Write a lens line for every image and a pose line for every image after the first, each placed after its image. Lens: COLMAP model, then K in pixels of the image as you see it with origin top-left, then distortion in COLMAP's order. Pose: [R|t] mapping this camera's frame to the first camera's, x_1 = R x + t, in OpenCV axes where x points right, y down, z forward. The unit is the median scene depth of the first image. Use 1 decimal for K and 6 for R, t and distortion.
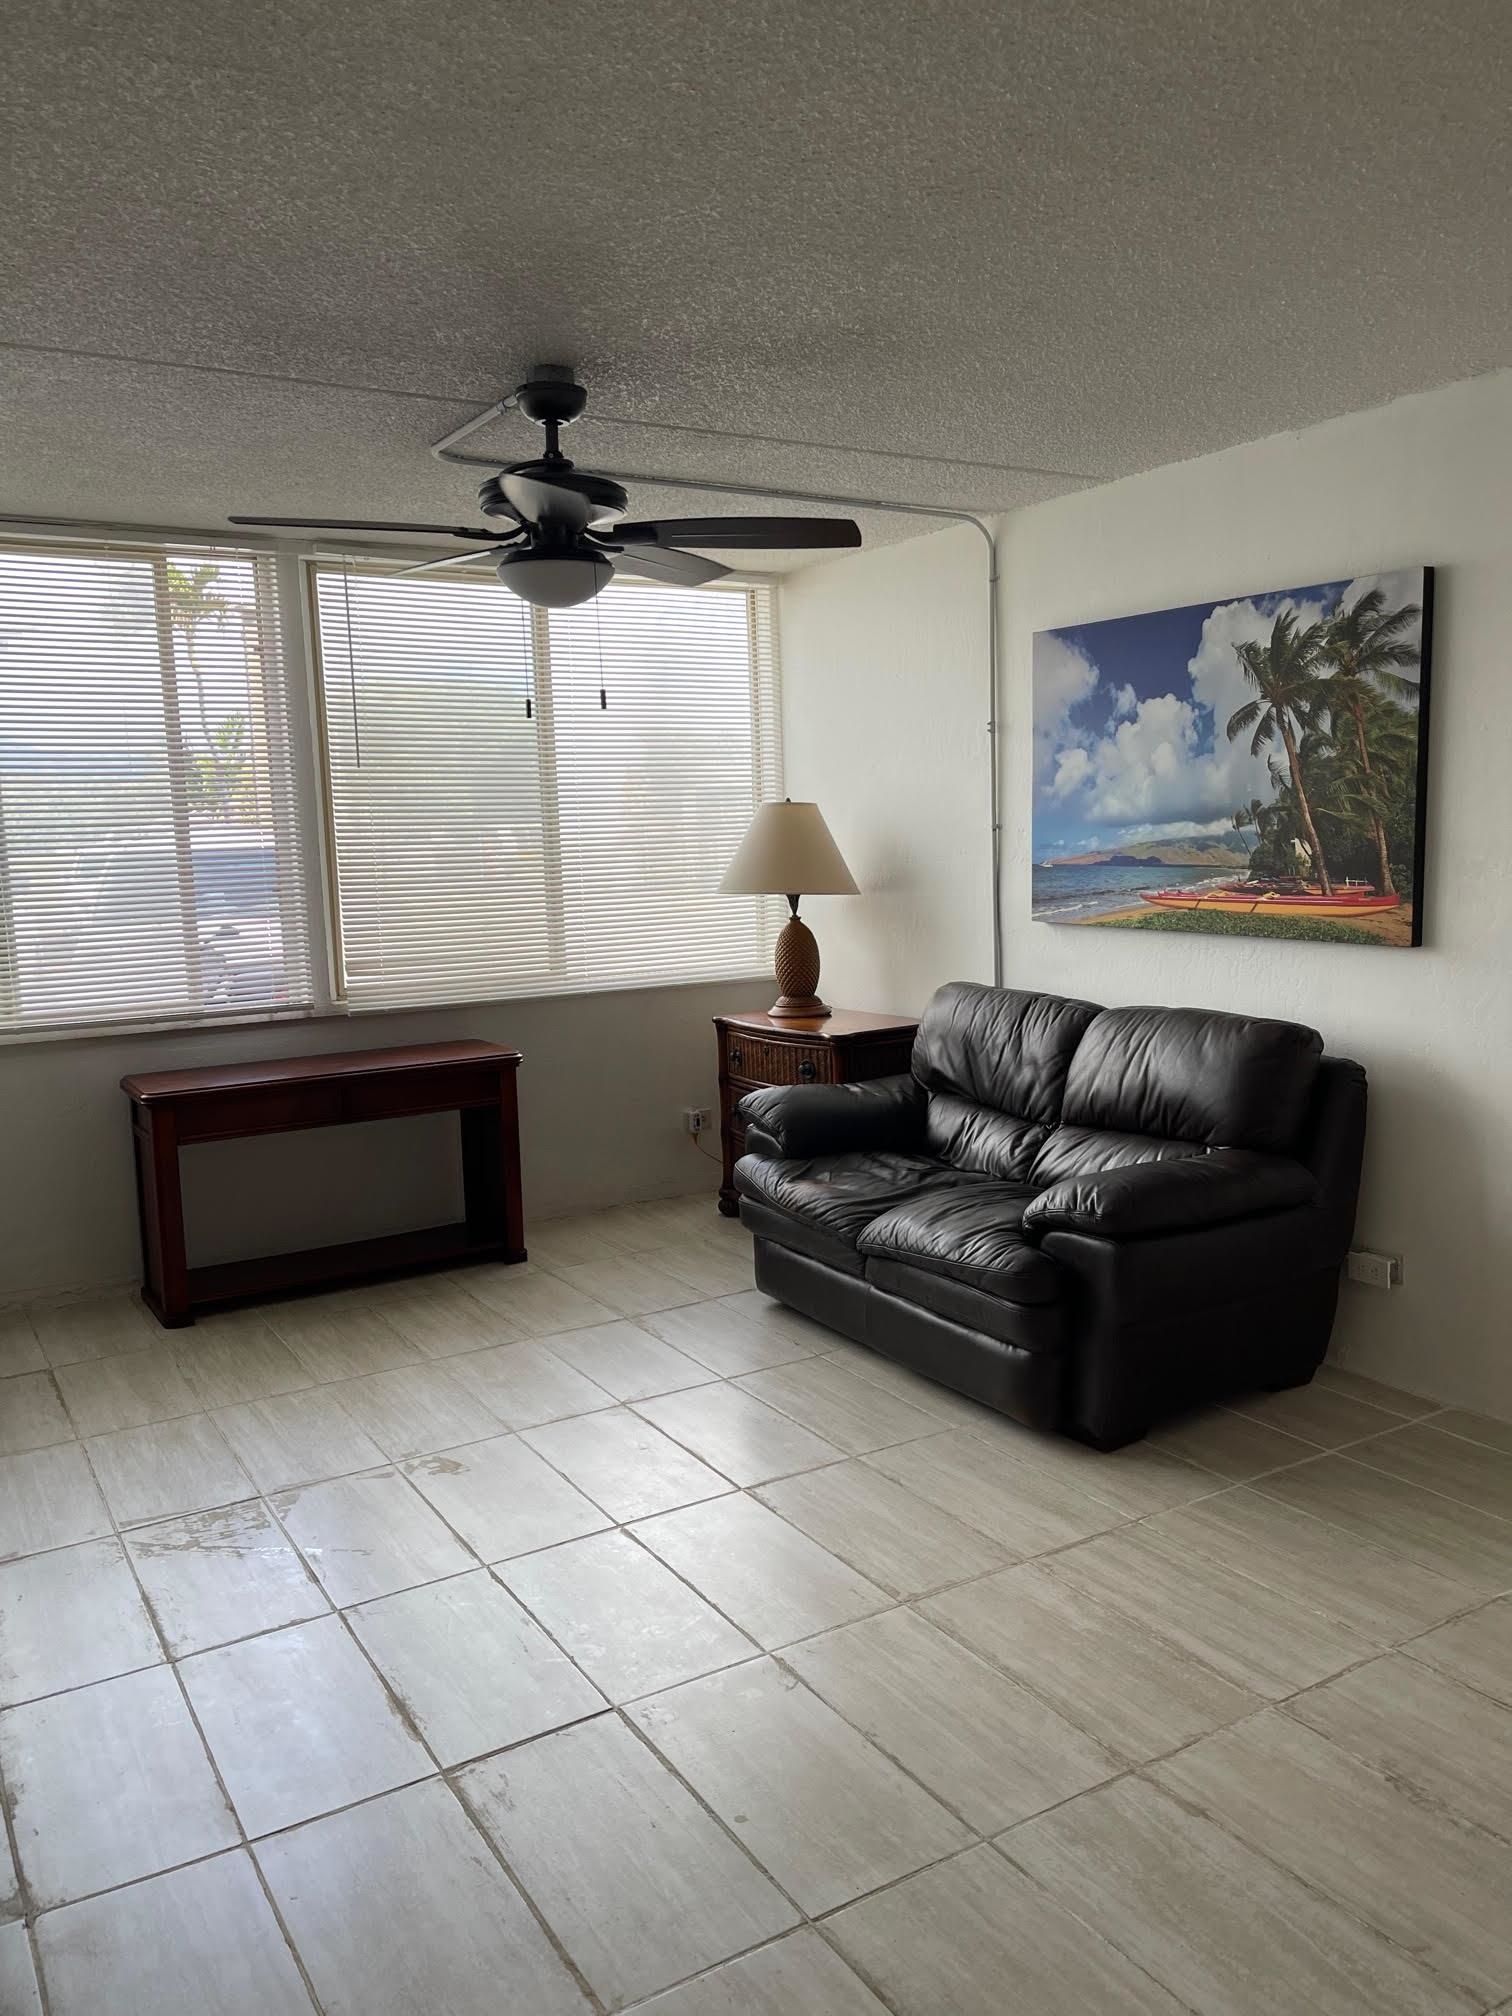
lens RADIAL K [[1518.6, 0, 763.5], [0, 1518.6, 1017.7], [0, 0, 1]] dist [0.057337, -0.082736]
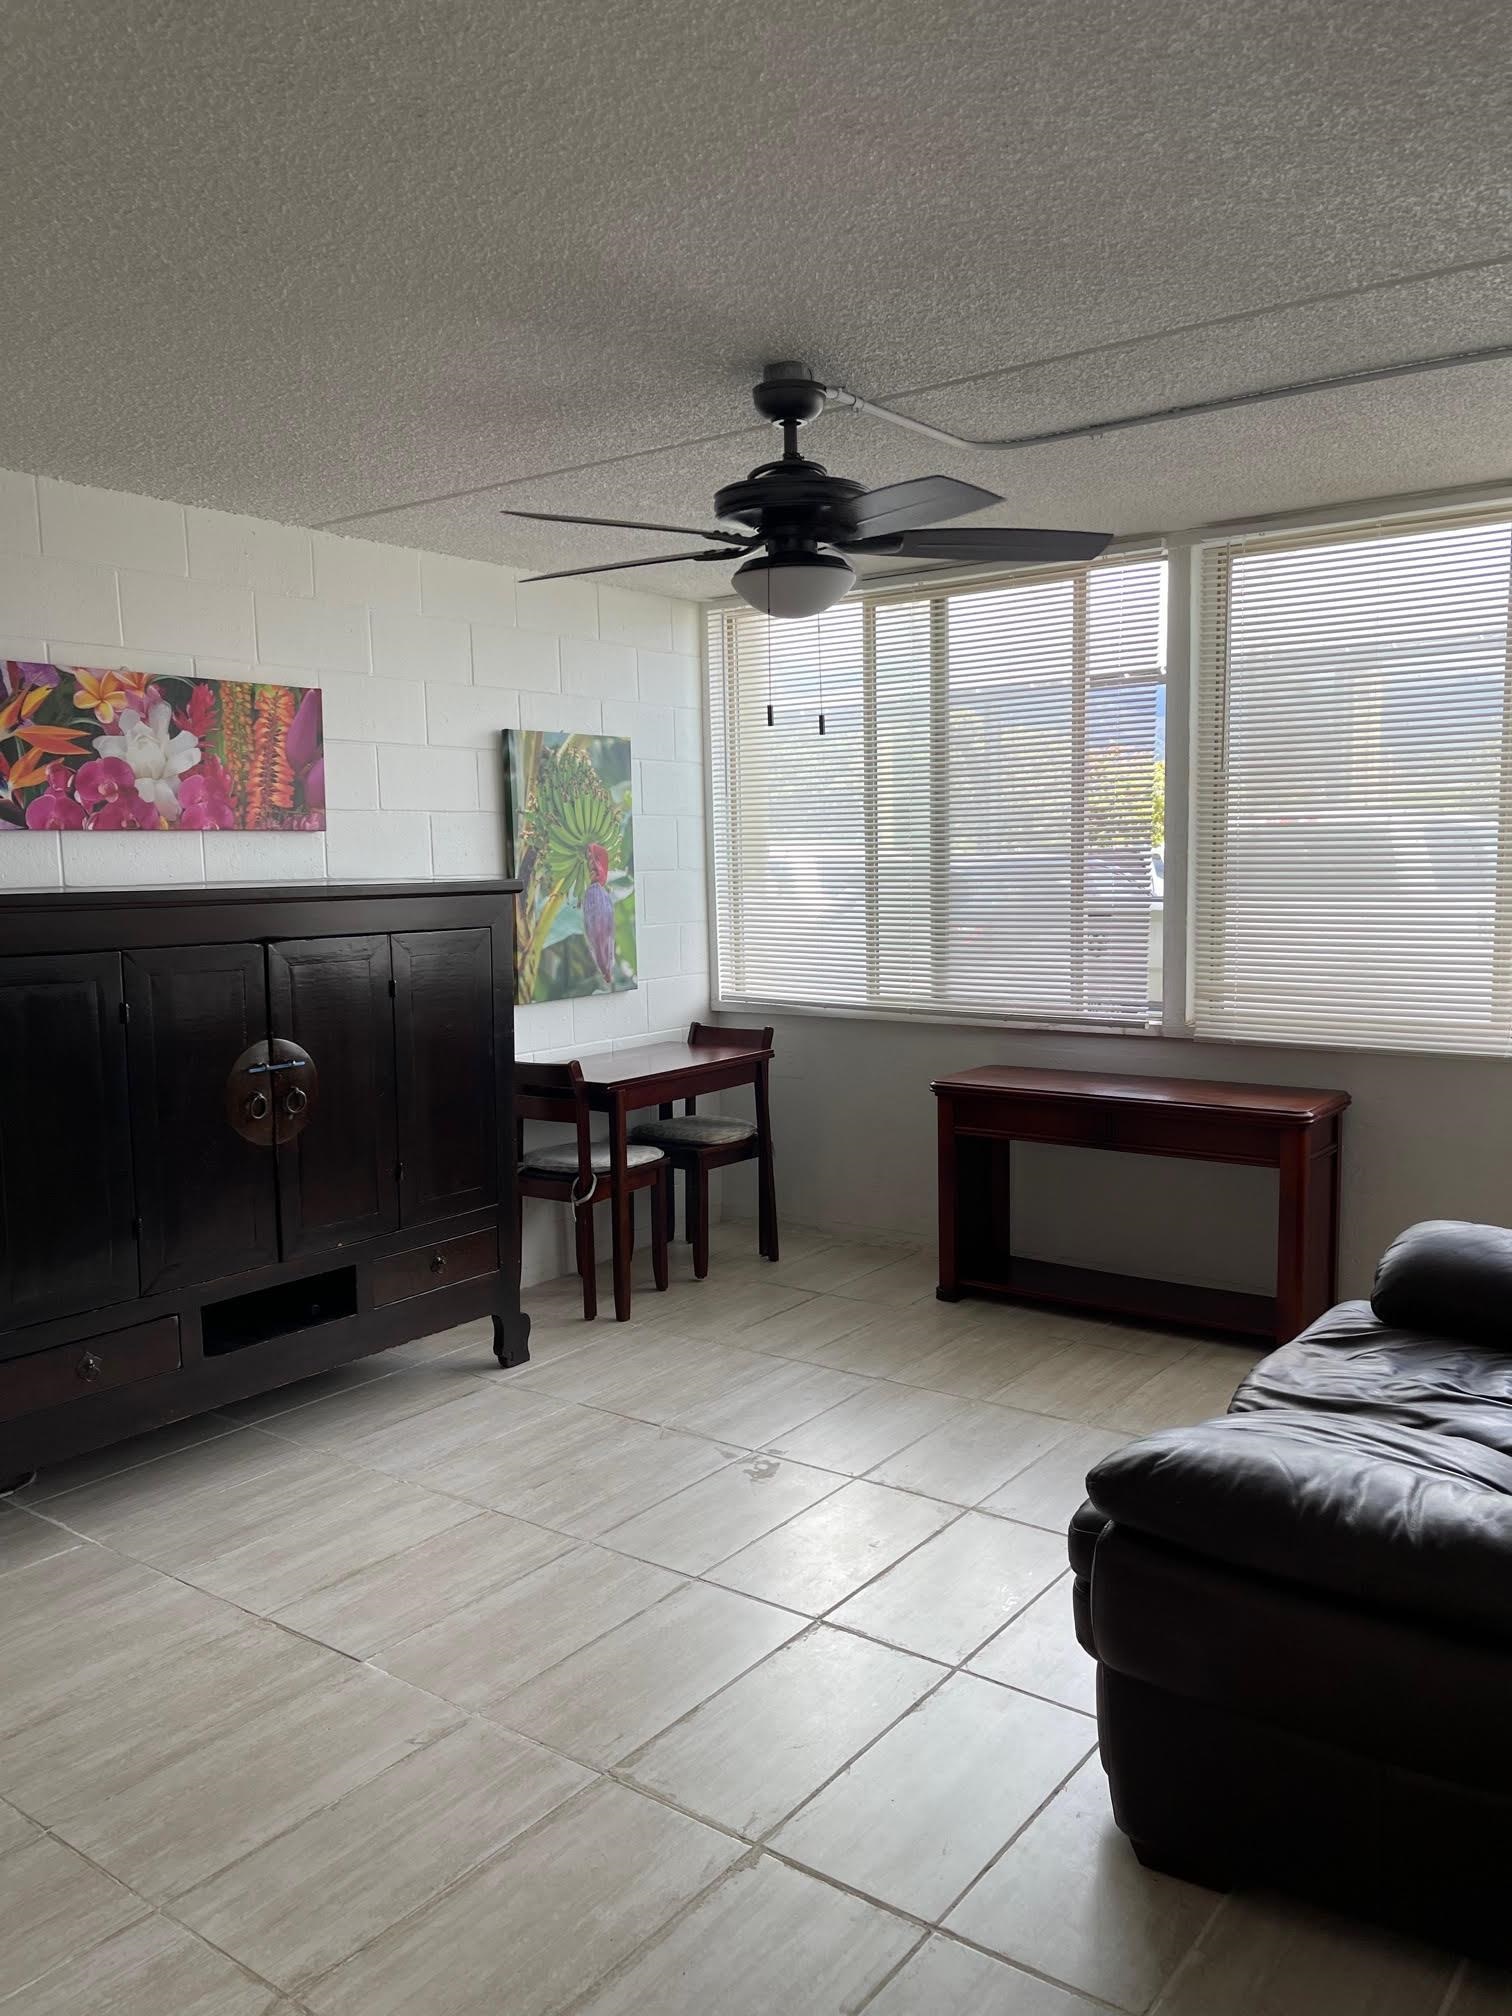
lens RADIAL K [[1518.6, 0, 744.3], [0, 1518.6, 1010.3], [0, 0, 1]] dist [0.057337, -0.082736]
pose [[0.375905, 0.116042, -0.919364, 0.583824], [-0.112750, 0.990484, 0.078918, -0.075937], [0.919773, 0.073992, 0.385412, 0.488978]]
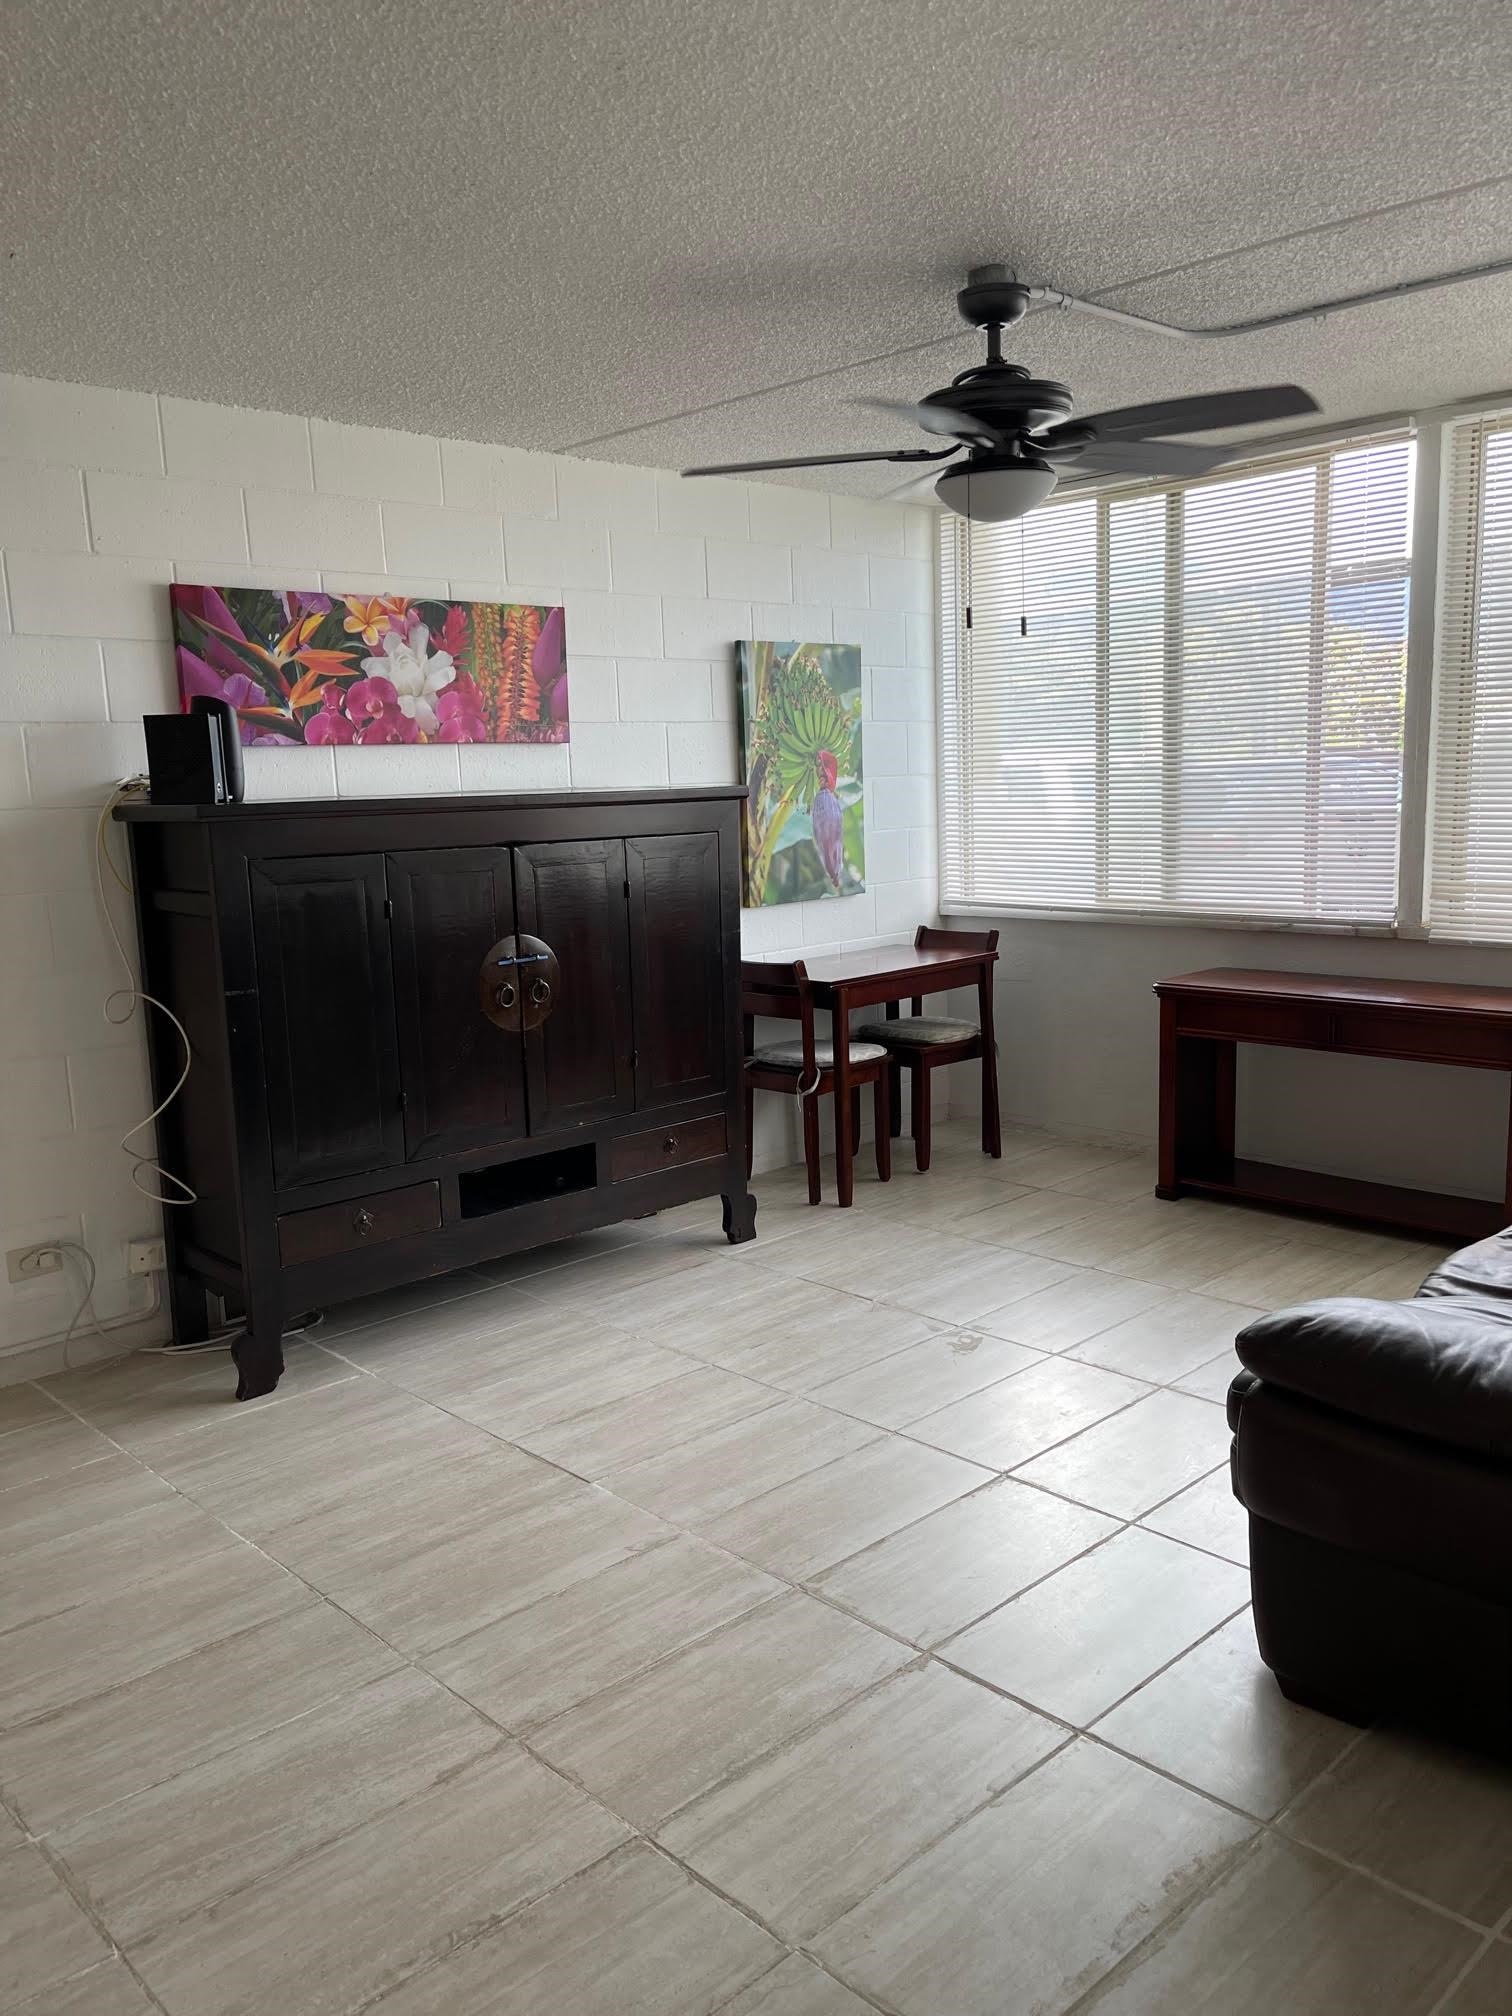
lens RADIAL K [[1518.6, 0, 753.1], [0, 1518.6, 1021.7], [0, 0, 1]] dist [0.057337, -0.082736]
pose [[0.219318, 0.178846, -0.959121, 0.638279], [-0.099820, 0.982010, 0.160288, -0.074247], [0.970534, 0.060585, 0.233225, 0.502479]]
